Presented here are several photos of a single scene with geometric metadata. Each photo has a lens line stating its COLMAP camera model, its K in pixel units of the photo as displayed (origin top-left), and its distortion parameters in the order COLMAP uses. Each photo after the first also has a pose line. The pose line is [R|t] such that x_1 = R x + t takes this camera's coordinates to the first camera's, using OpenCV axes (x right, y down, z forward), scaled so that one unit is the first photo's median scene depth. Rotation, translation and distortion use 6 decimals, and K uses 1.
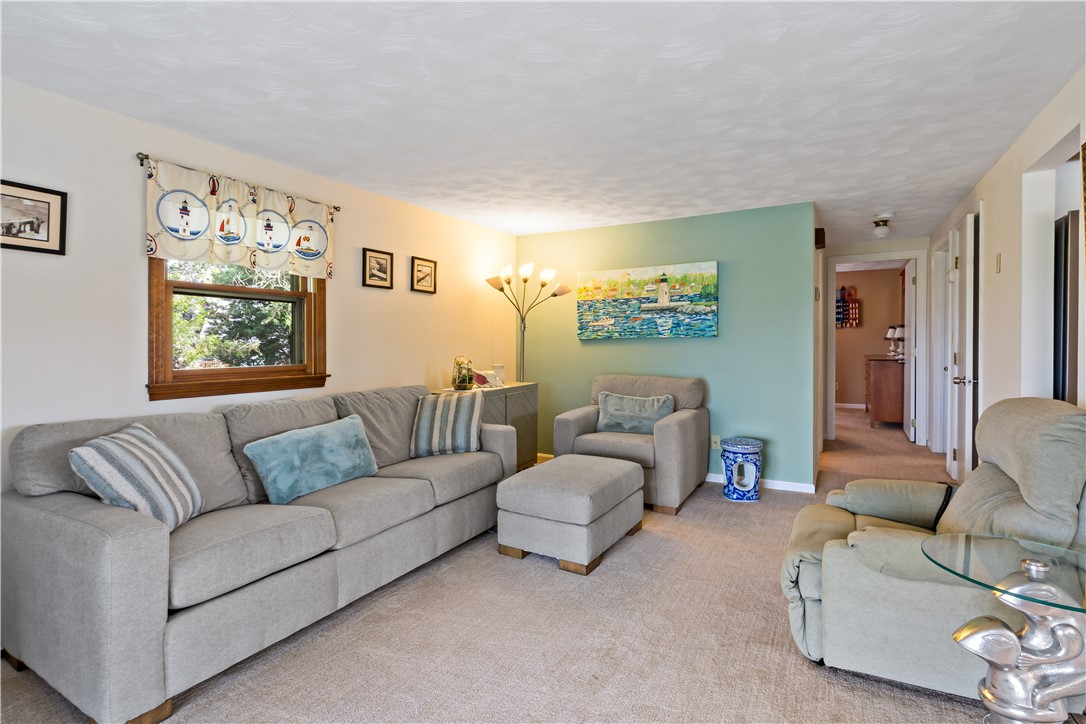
lens RADIAL K [[530.7, 0, 590.1], [0, 530.7, 343.2], [0, 0, 1]] dist [-0.013726, 0.001788]
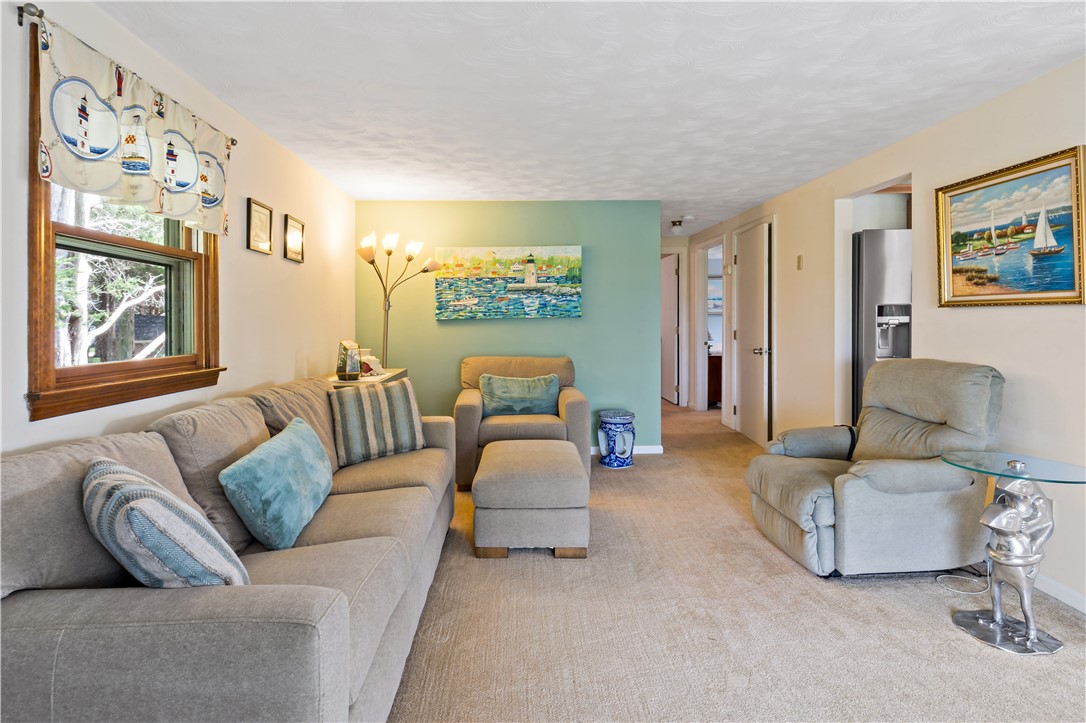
lens RADIAL K [[530.7, 0, 573.1], [0, 530.7, 322.2], [0, 0, 1]] dist [-0.013726, 0.001788]
pose [[0.866945, -0.003099, 0.498394, -0.432720], [0.005542, 0.999979, -0.003423, 0.002251], [-0.498373, 0.005729, 0.866944, 0.127741]]
